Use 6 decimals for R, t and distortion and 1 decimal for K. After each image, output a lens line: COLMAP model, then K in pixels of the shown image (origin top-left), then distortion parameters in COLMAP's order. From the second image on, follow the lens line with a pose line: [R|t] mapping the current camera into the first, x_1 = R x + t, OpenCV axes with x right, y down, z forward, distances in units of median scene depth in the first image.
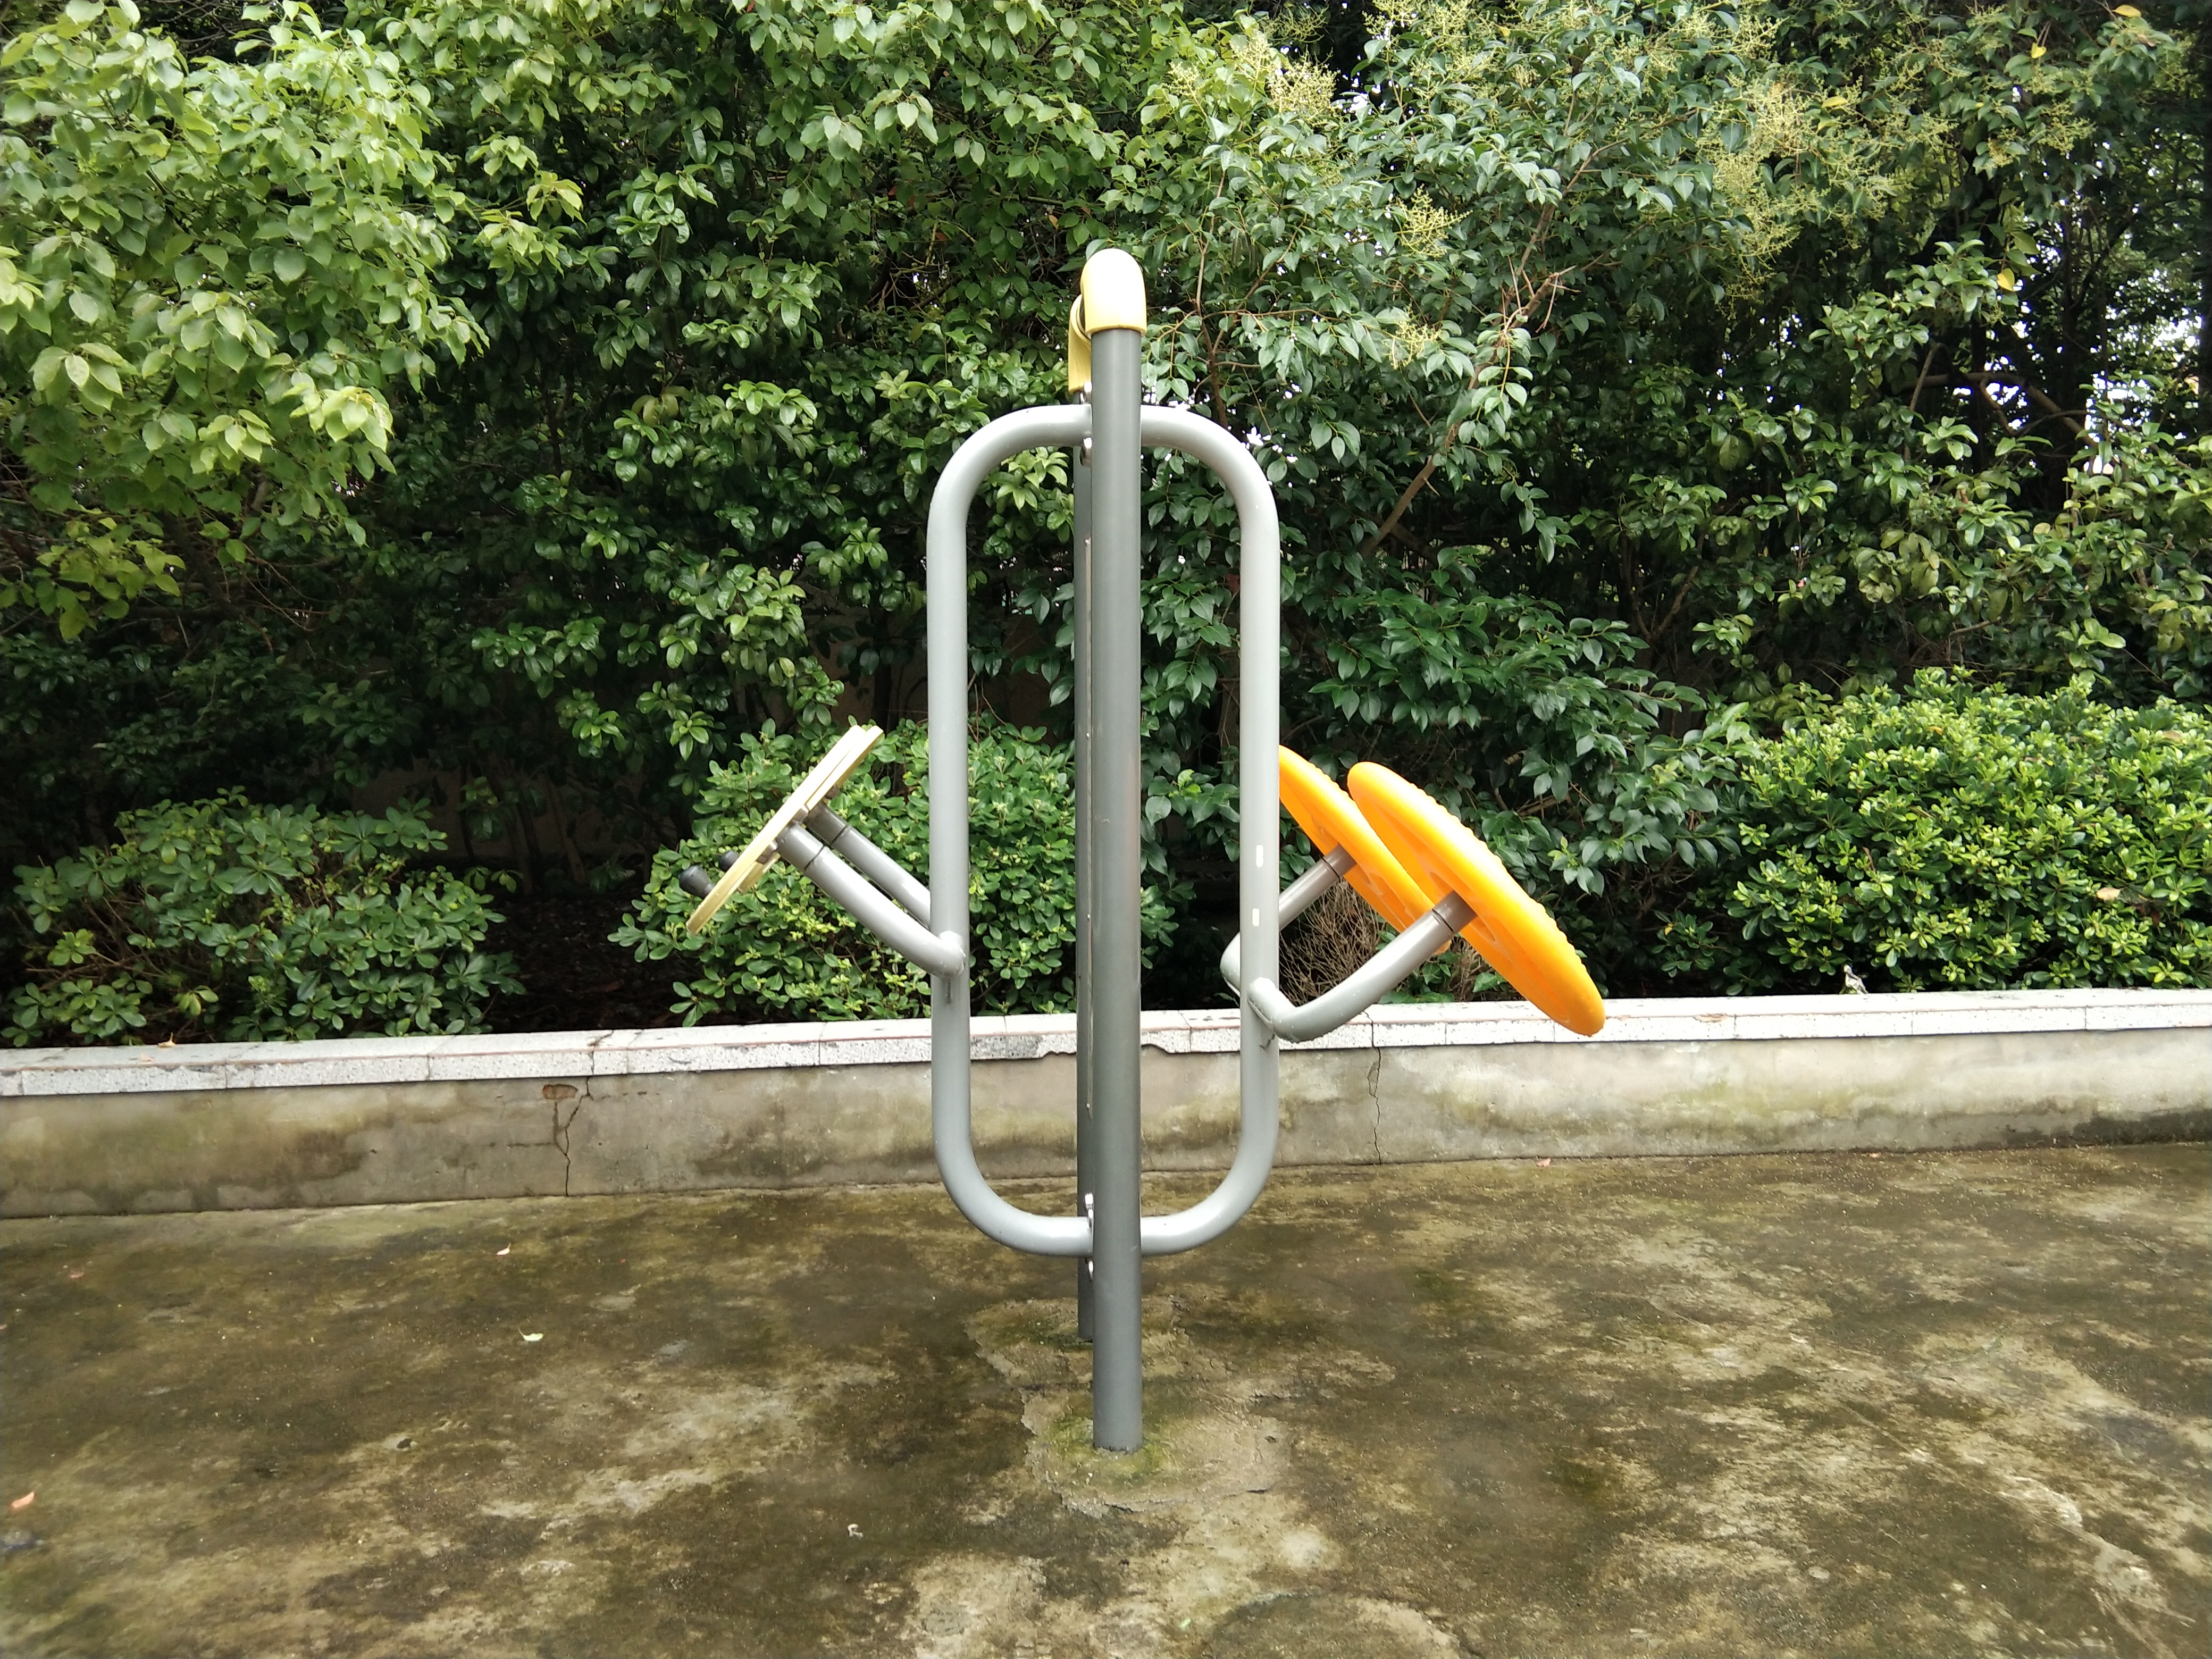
lens RADIAL K [[1770.7, 0, 1109.7], [0, 1770.7, 819.4], [0, 0, 1]] dist [0.126717, -0.183176]
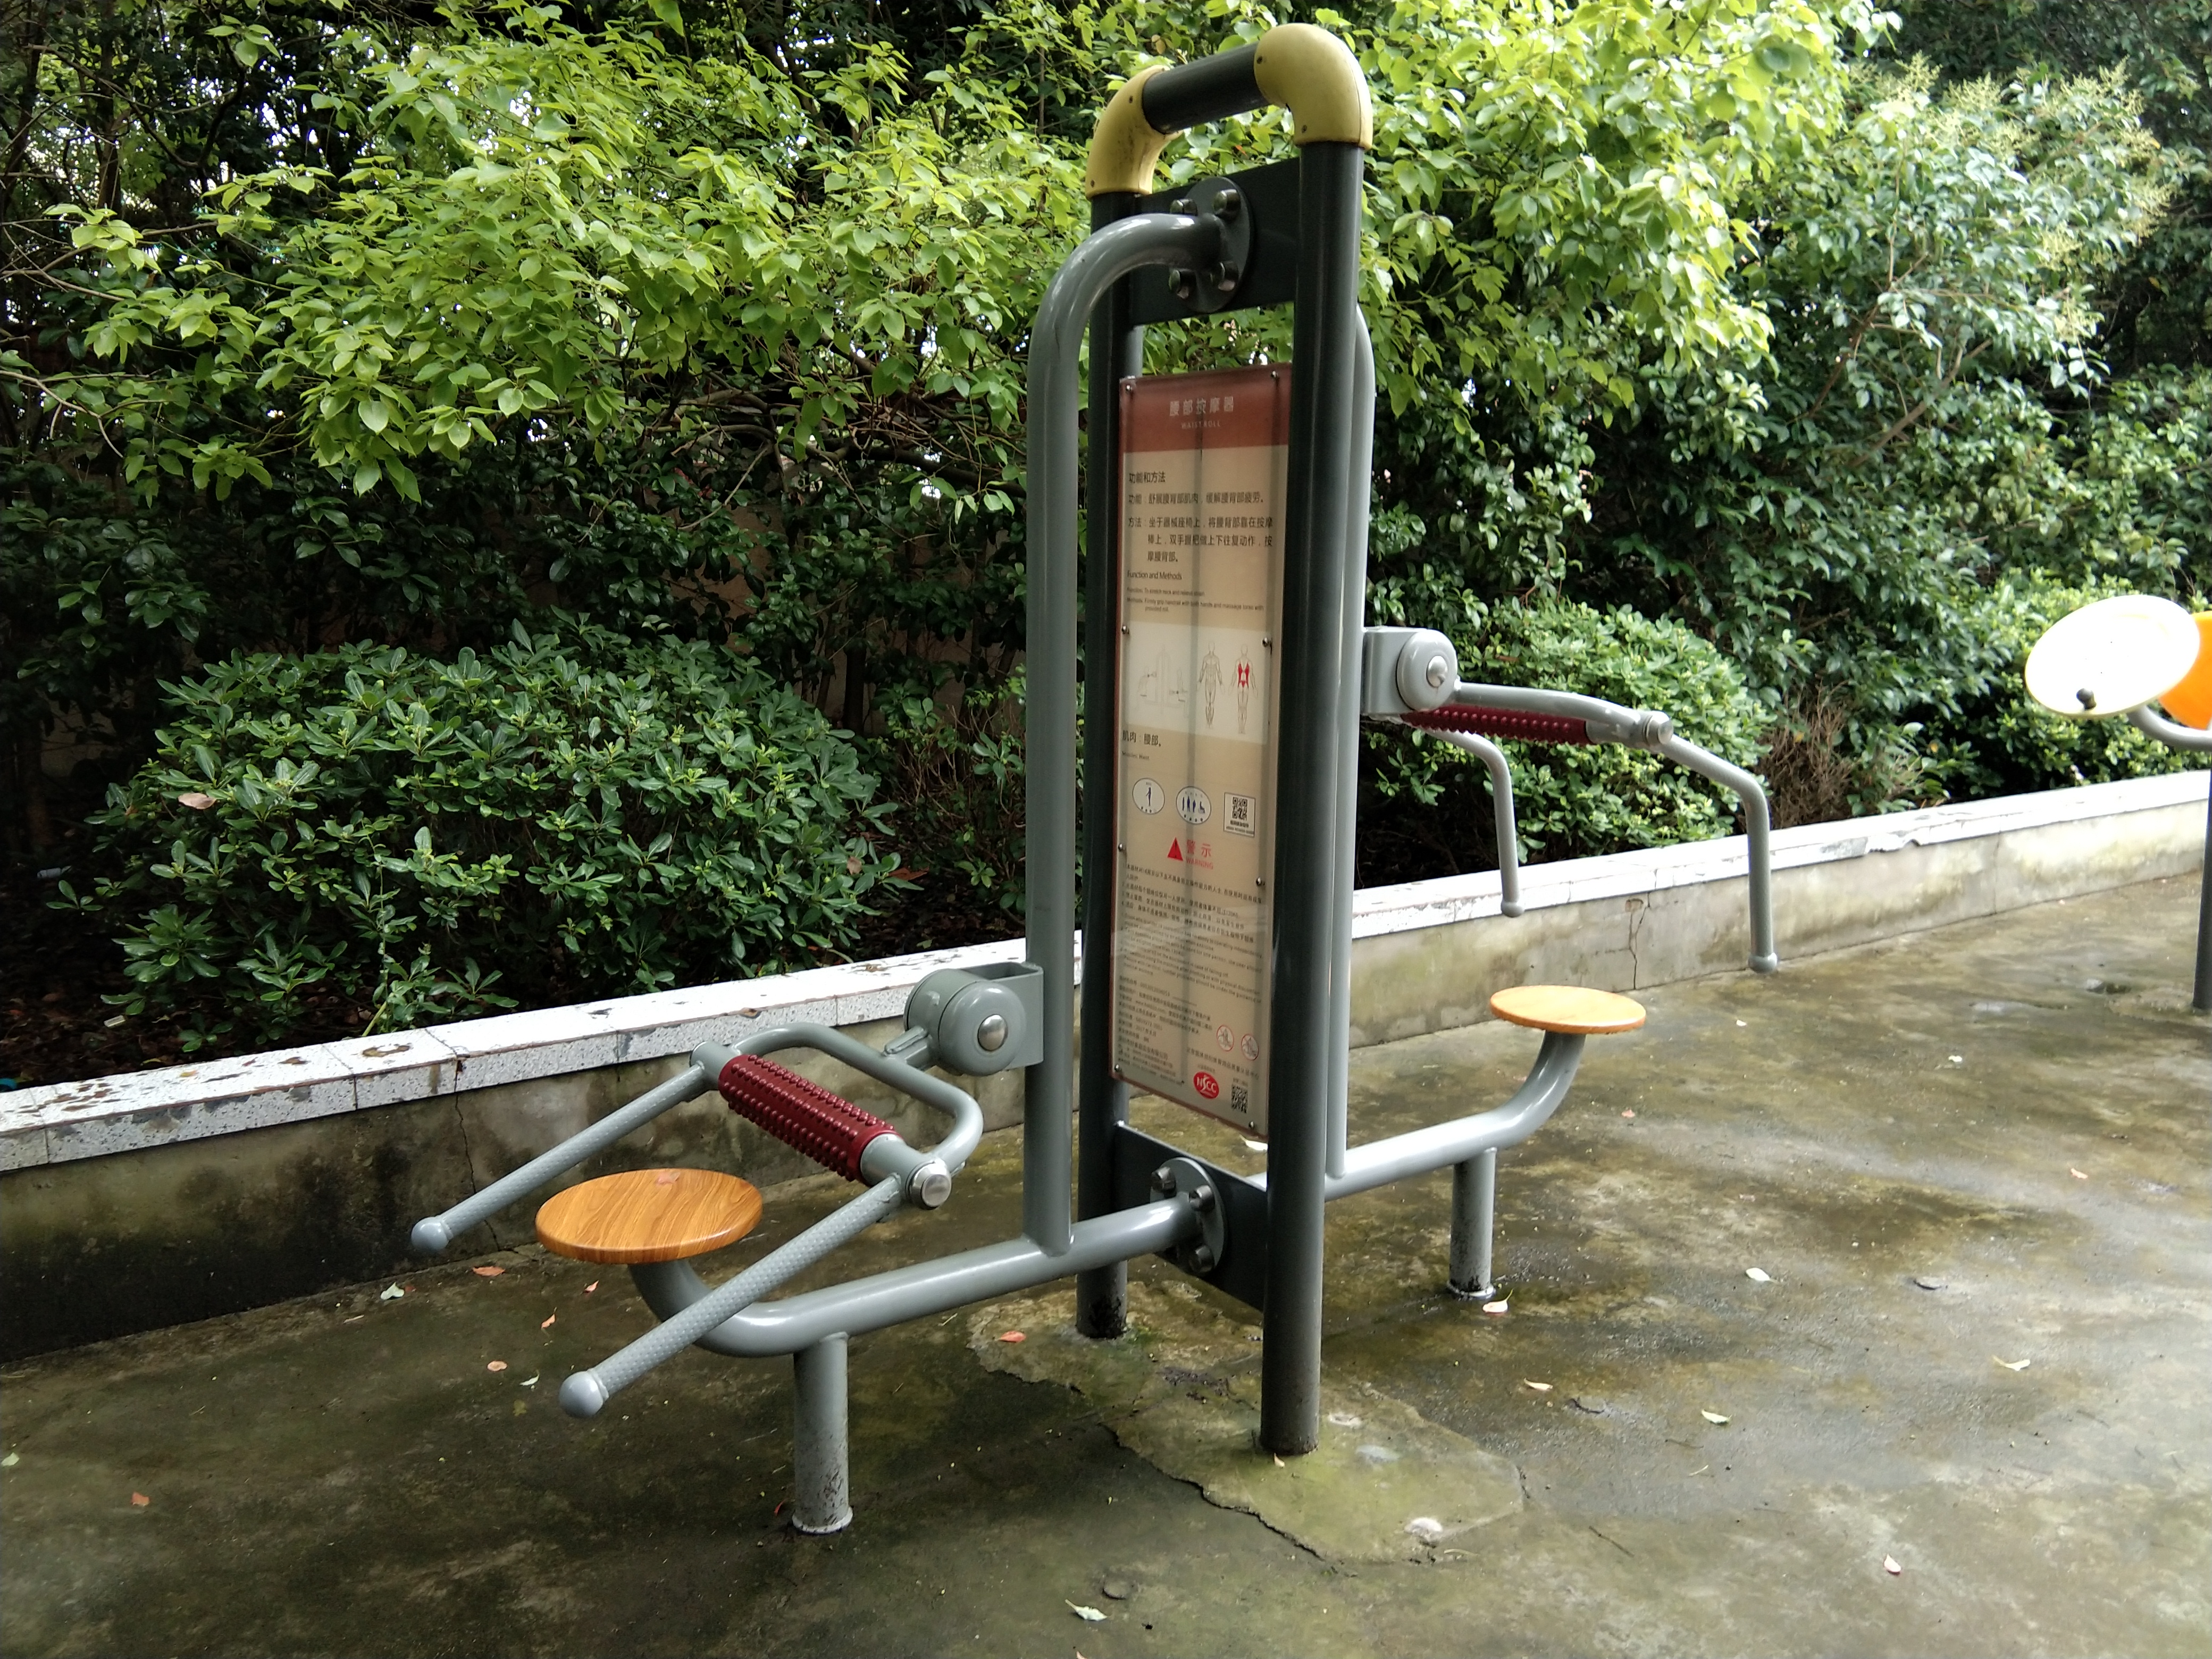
lens RADIAL K [[1770.7, 0, 1109.7], [0, 1770.7, 819.4], [0, 0, 1]] dist [0.126717, -0.183176]
pose [[0.833970, -0.054631, 0.549099, -1.267252], [0.023963, 0.997734, 0.062871, 0.010010], [-0.551289, -0.039274, 0.833390, 0.194032]]
